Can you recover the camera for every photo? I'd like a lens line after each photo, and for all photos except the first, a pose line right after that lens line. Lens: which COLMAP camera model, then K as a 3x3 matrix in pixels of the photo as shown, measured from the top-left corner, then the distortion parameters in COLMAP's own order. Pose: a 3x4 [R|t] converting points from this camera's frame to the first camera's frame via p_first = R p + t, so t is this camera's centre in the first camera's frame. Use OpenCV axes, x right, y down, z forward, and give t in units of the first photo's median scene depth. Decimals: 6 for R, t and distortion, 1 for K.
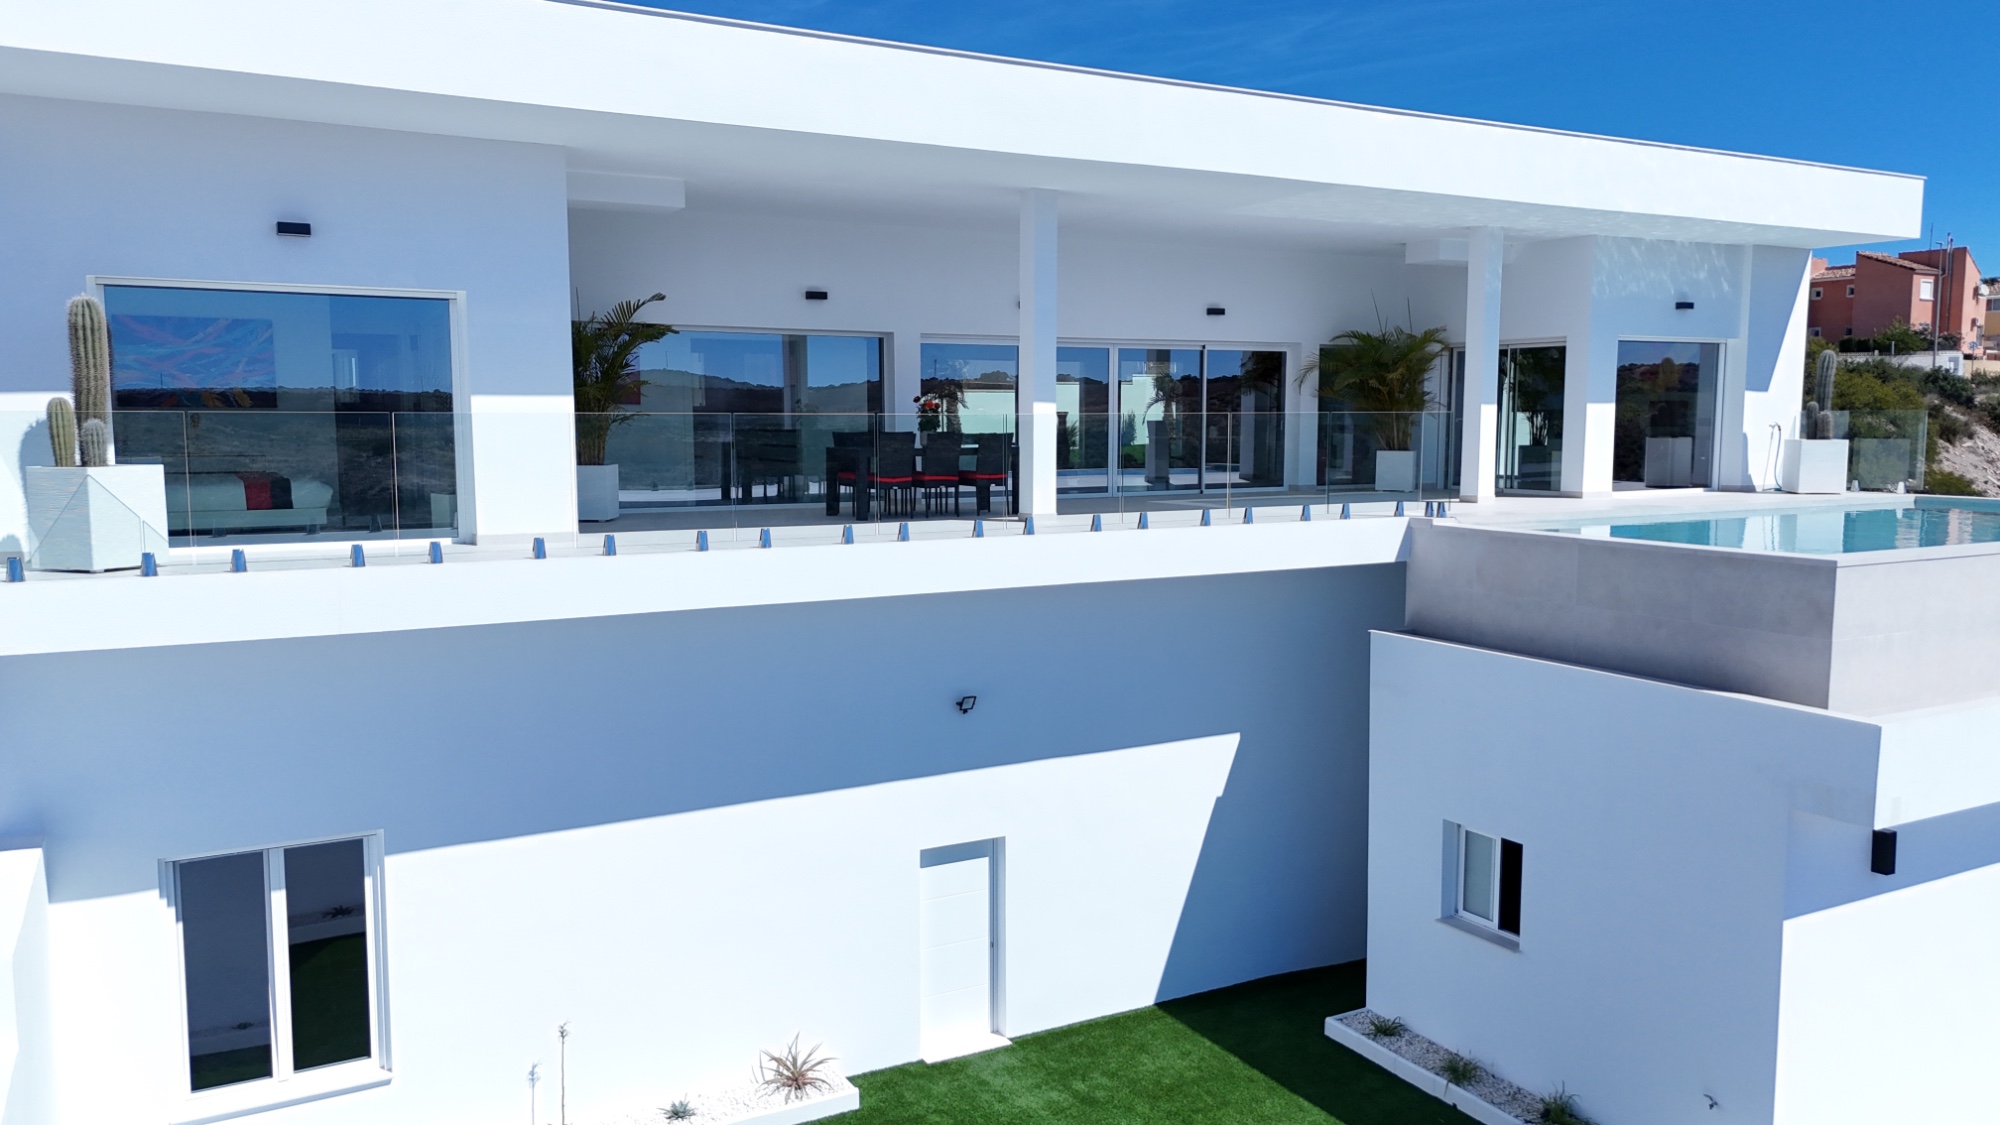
lens RADIAL K [[1466.7, 0, 1000.2], [0, 1466.7, 565.3], [0, 0, 1]] dist [0.079448, -0.079960]
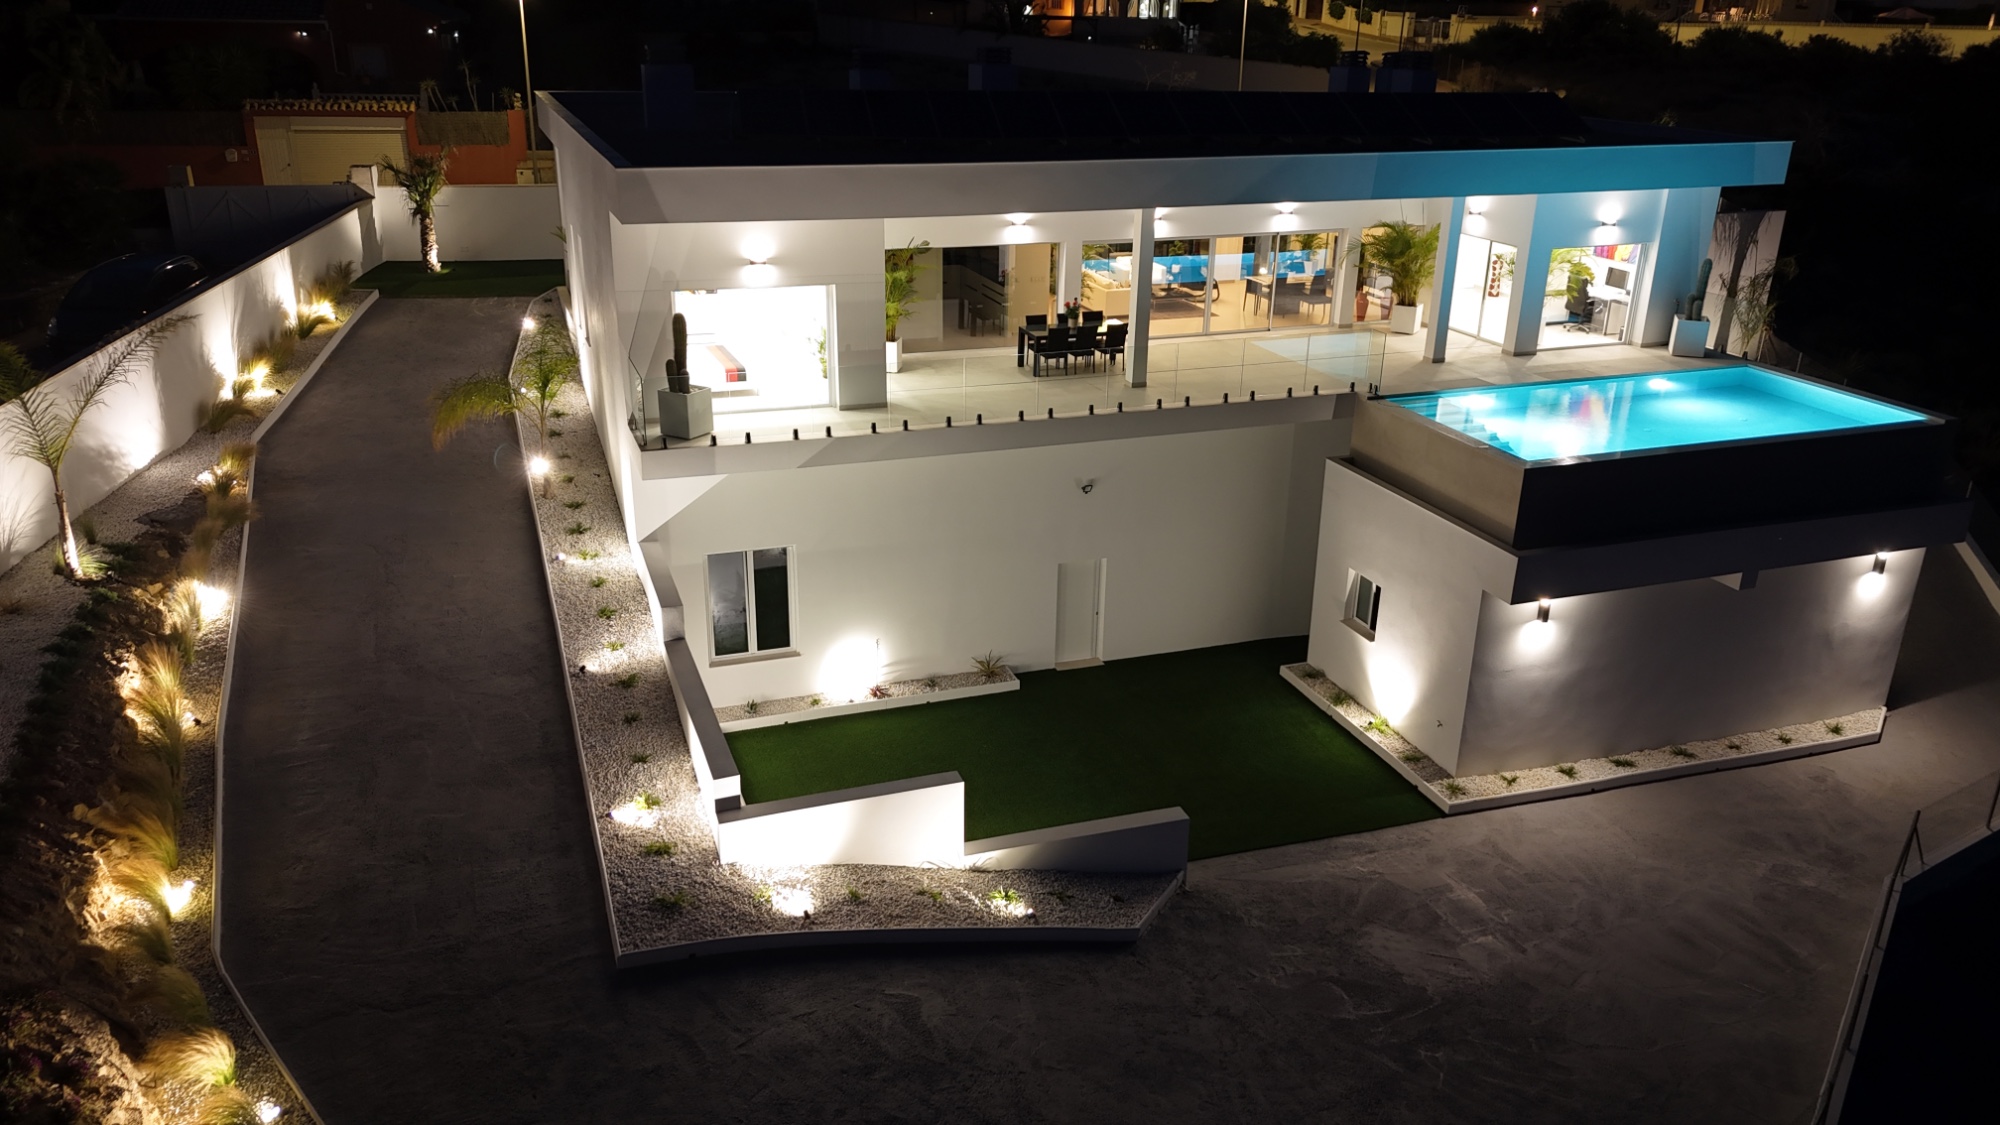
lens RADIAL K [[1472.9, 0, 999.7], [0, 1472.9, 561.5], [0, 0, 1]] dist [0.073450, -0.069810]
pose [[0.987119, 0.074440, -0.141617, 0.131662], [-0.034857, 0.963965, 0.263735, -0.289413], [0.156146, -0.255401, 0.954143, -0.763512]]
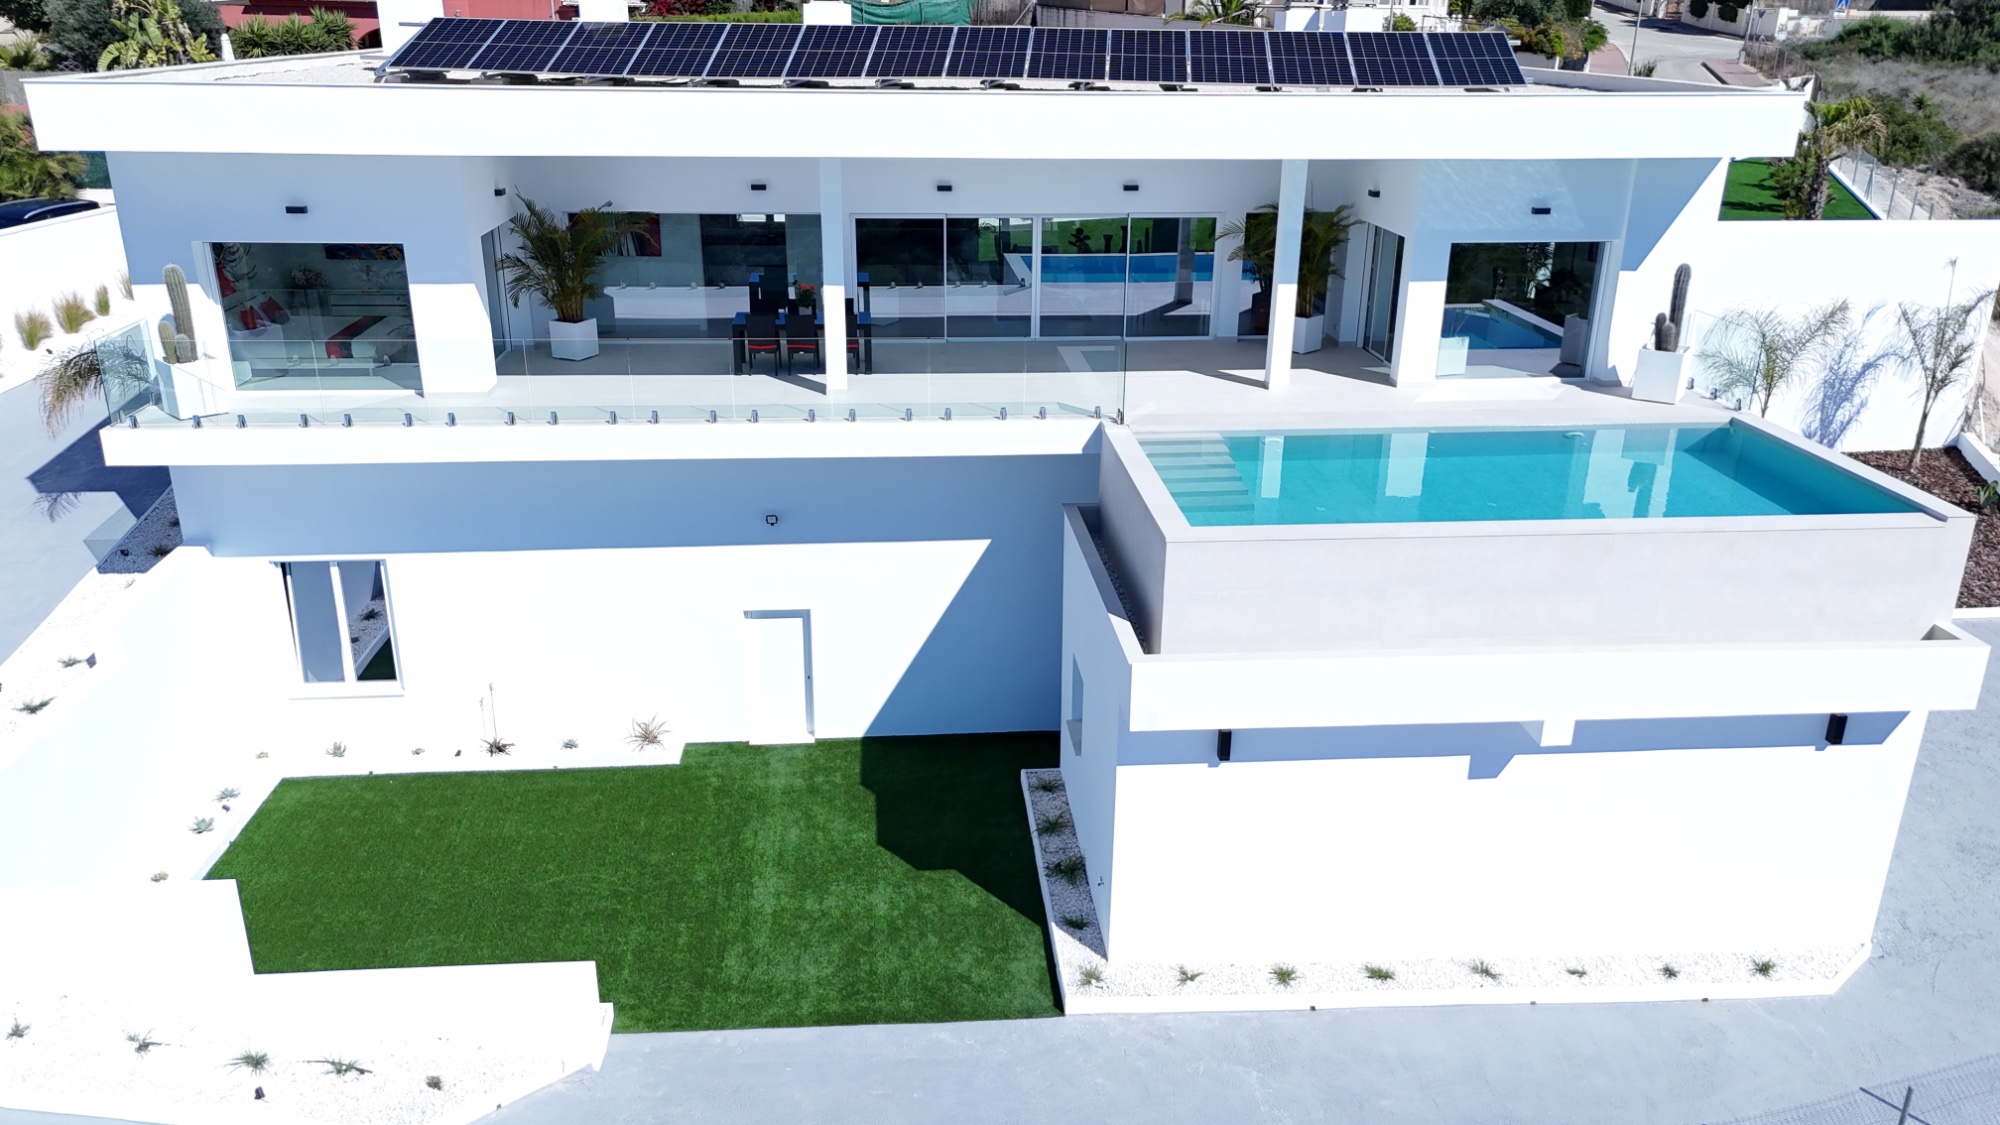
lens RADIAL K [[1472.9, 0, 999.7], [0, 1472.9, 561.5], [0, 0, 1]] dist [0.073450, -0.069810]
pose [[0.911077, 0.154318, -0.382263, 0.724324], [-0.053397, 0.963655, 0.261760, -0.250135], [0.408764, -0.218072, 0.886204, -0.191404]]
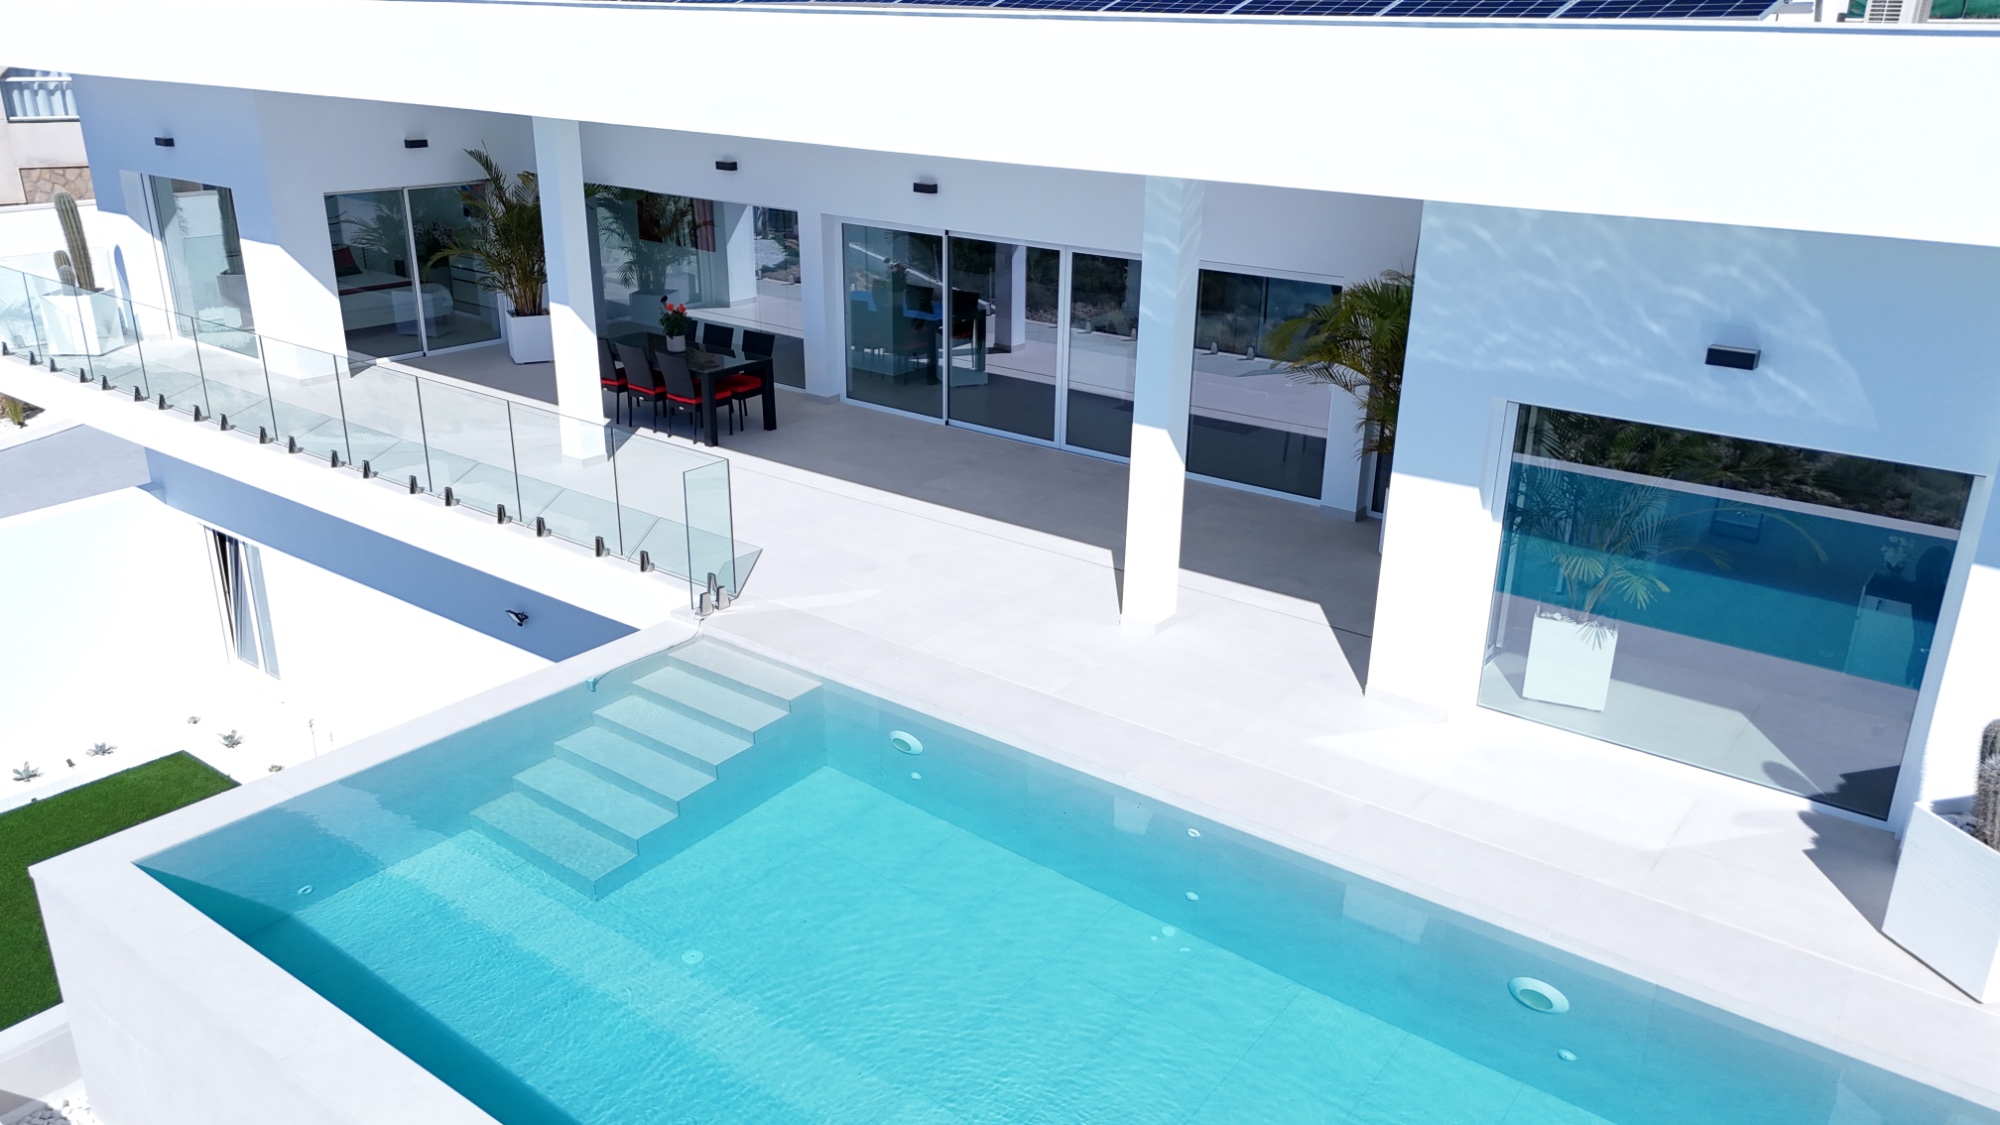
lens RADIAL K [[1472.9, 0, 999.7], [0, 1472.9, 561.5], [0, 0, 1]] dist [0.073450, -0.069810]
pose [[0.402988, 0.328721, -0.854133, 0.967221], [-0.107987, 0.943829, 0.312291, -0.296096], [0.908812, -0.033614, 0.415849, 0.859187]]
